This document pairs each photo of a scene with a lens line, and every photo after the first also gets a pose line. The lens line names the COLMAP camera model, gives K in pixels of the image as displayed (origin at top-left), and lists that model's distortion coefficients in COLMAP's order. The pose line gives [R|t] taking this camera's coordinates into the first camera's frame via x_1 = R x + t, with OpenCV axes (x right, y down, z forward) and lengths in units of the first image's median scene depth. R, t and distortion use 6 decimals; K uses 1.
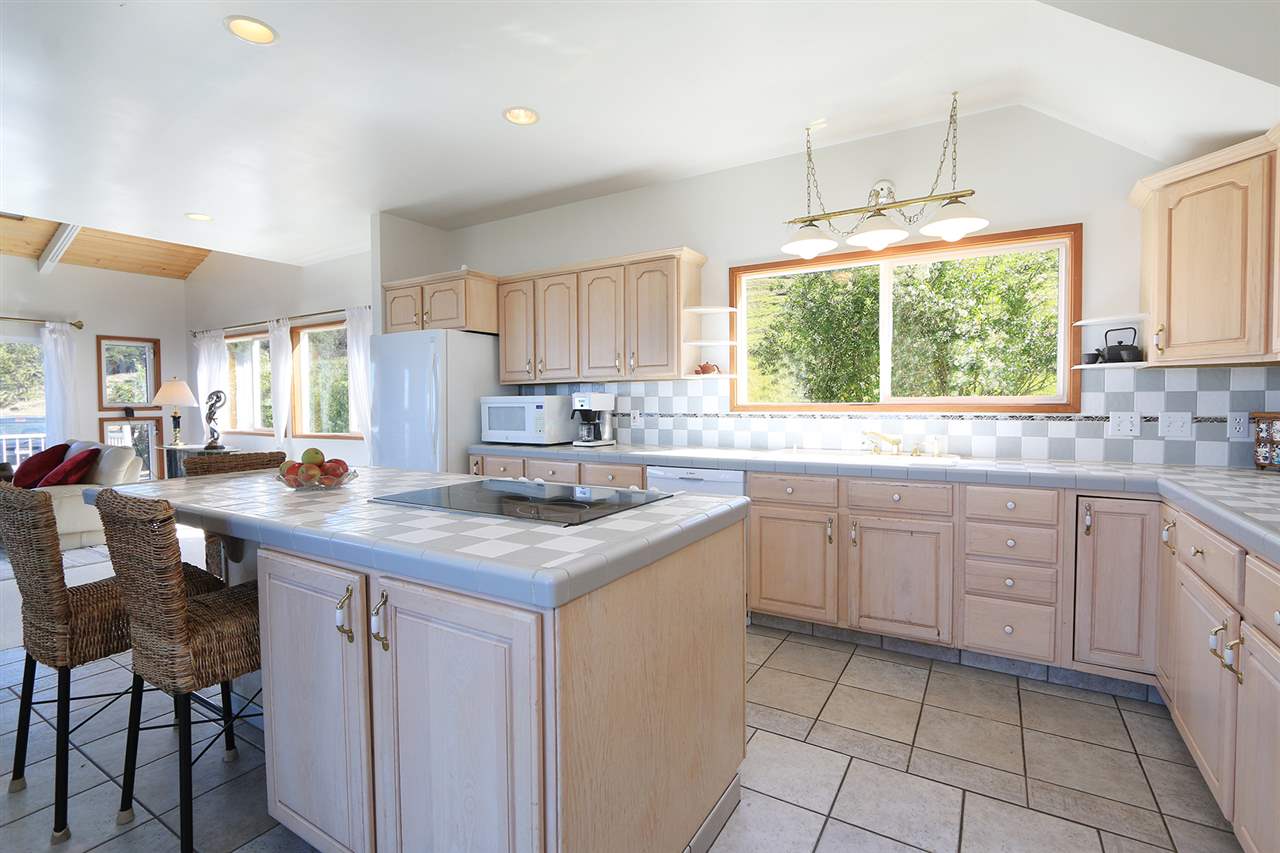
lens RADIAL K [[617.3, 0, 633.3], [0, 617.3, 402.5], [0, 0, 1]] dist [-0.014353, -0.000373]
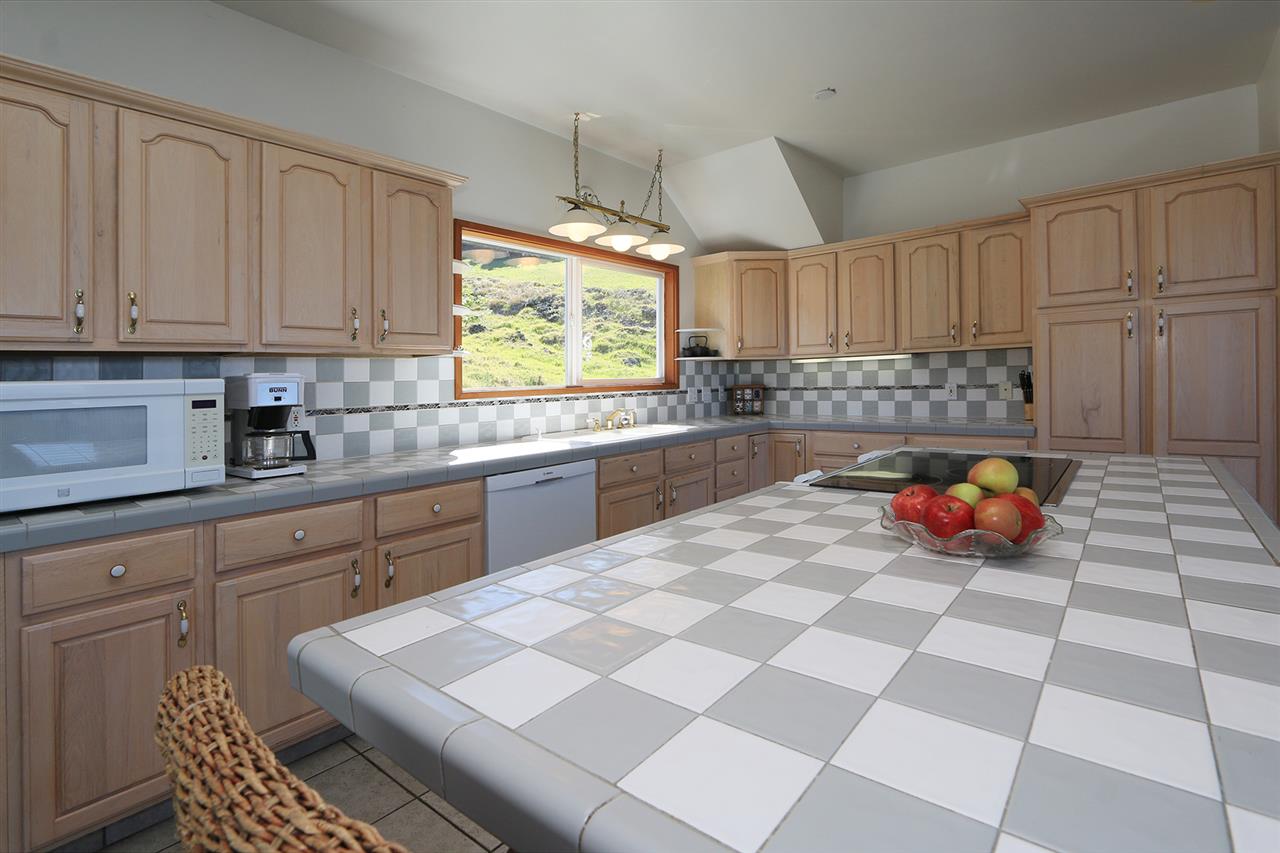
lens RADIAL K [[617.3, 0, 626.5], [0, 617.3, 365.0], [0, 0, 1]] dist [-0.014353, -0.000373]
pose [[0.118449, 0.028967, 0.992538, -0.641347], [0.030935, 0.998982, -0.032847, 0.003602], [-0.992478, 0.034595, 0.117432, 0.742998]]
